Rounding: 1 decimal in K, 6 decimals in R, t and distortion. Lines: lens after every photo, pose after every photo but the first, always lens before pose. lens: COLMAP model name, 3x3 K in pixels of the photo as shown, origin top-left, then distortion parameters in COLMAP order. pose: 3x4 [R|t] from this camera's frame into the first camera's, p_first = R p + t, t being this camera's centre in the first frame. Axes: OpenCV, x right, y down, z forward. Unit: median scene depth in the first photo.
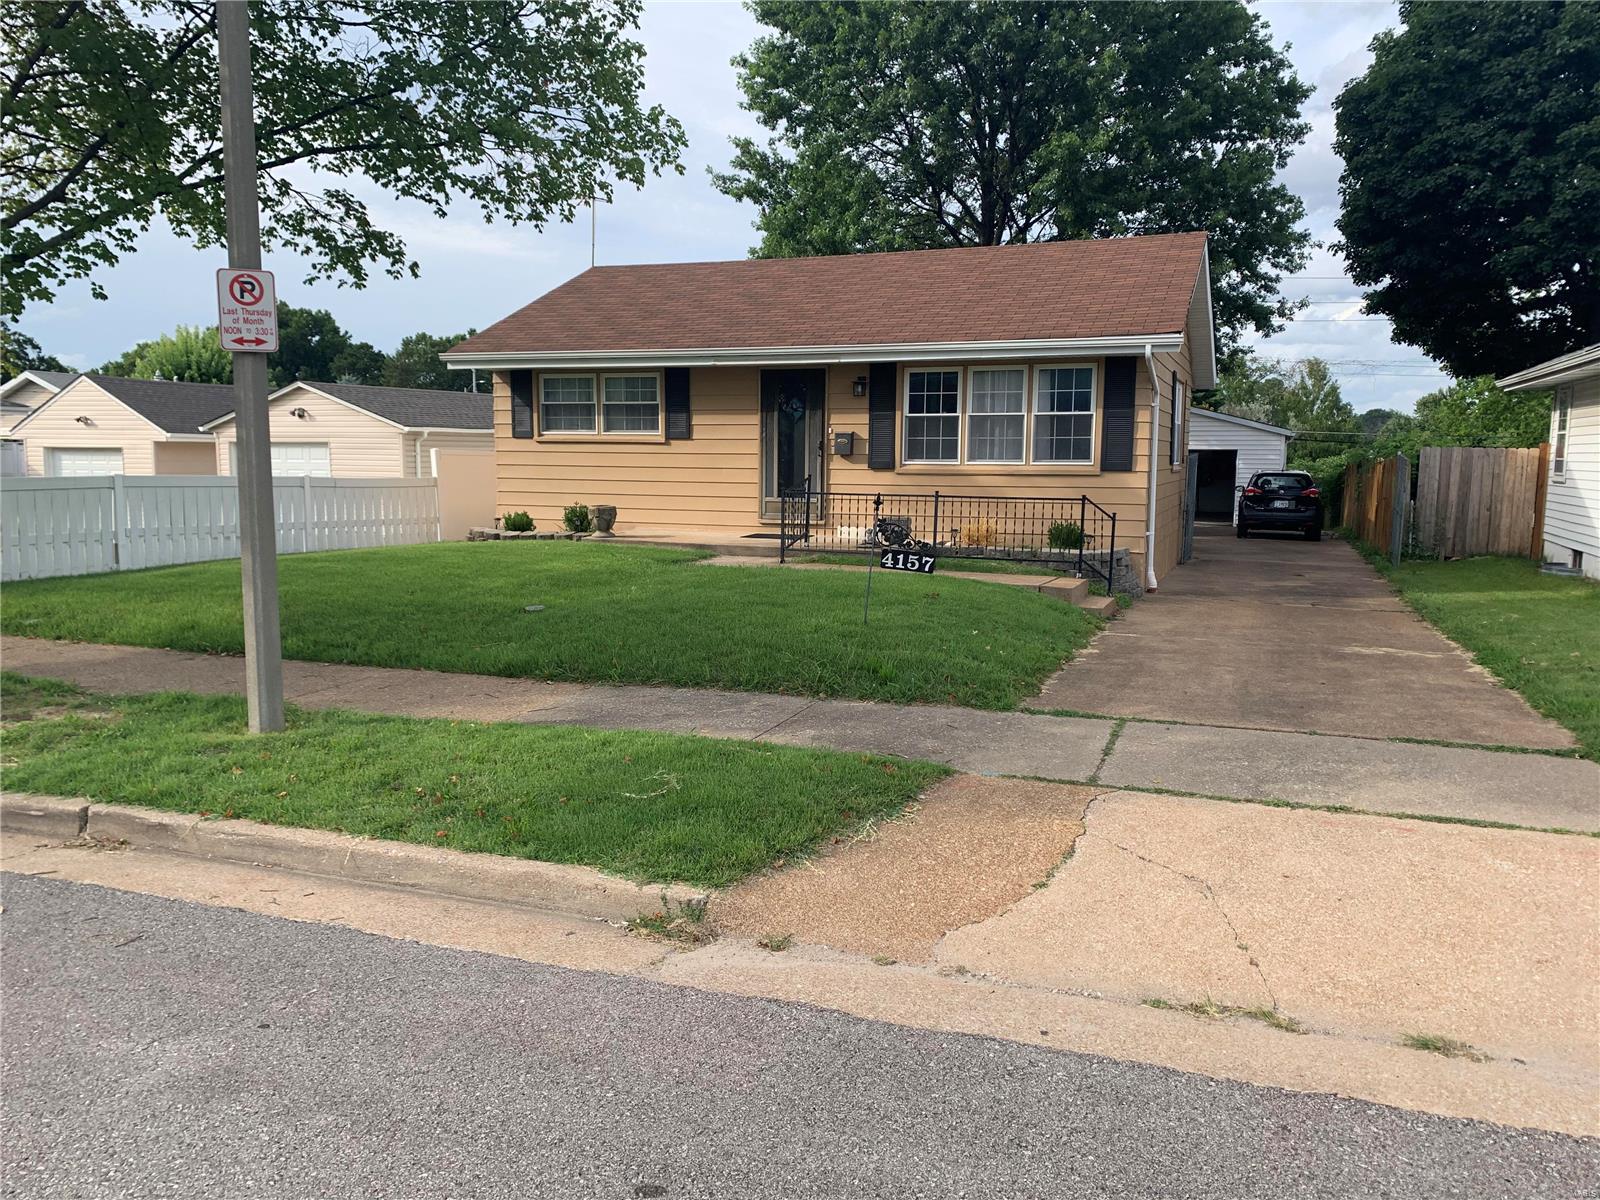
lens RADIAL K [[1218.9, 0, 798.9], [0, 1218.9, 611.2], [0, 0, 1]] dist [0.031582, -0.030681]
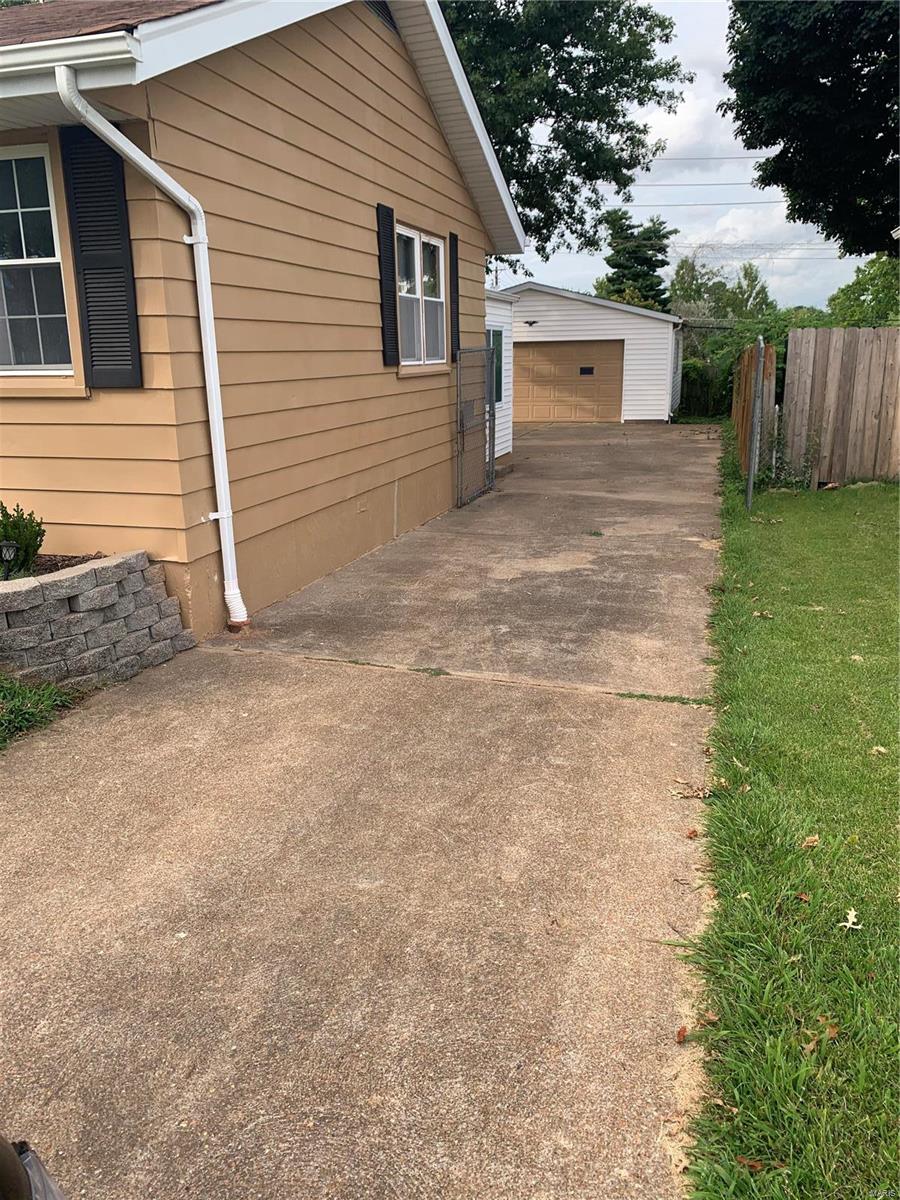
lens RADIAL K [[914.2, 0, 452.2], [0, 914.2, 593.2], [0, 0, 1]] dist [0.031582, -0.030681]
pose [[0.995976, -0.043685, 0.078257, 0.306534], [0.033063, 0.990669, 0.132215, -0.068388], [-0.083303, -0.129096, 0.988127, 0.545484]]
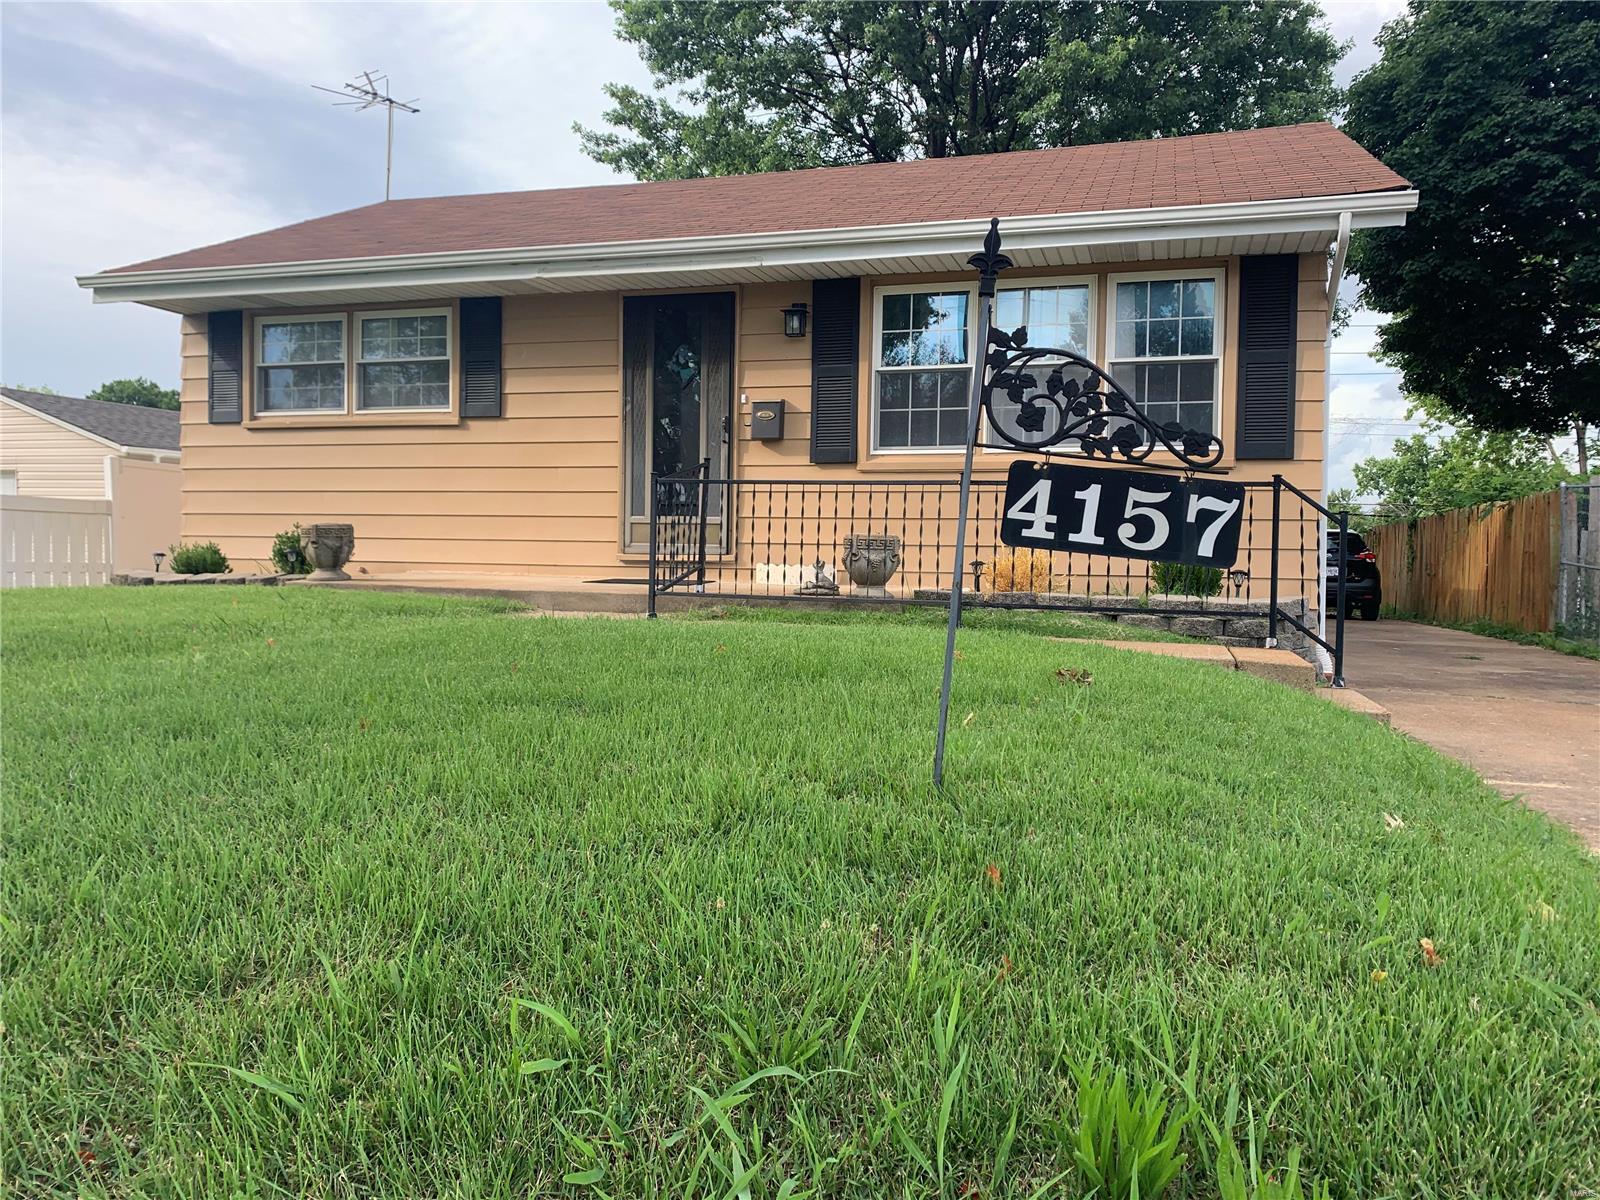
lens RADIAL K [[1218.9, 0, 796.9], [0, 1218.9, 631.3], [0, 0, 1]] dist [0.031582, -0.030681]
pose [[0.996827, 0.005301, 0.079418, 0.005374], [-0.000188, 0.997933, -0.064255, -0.002262], [-0.079594, 0.064037, 0.994768, 0.409551]]
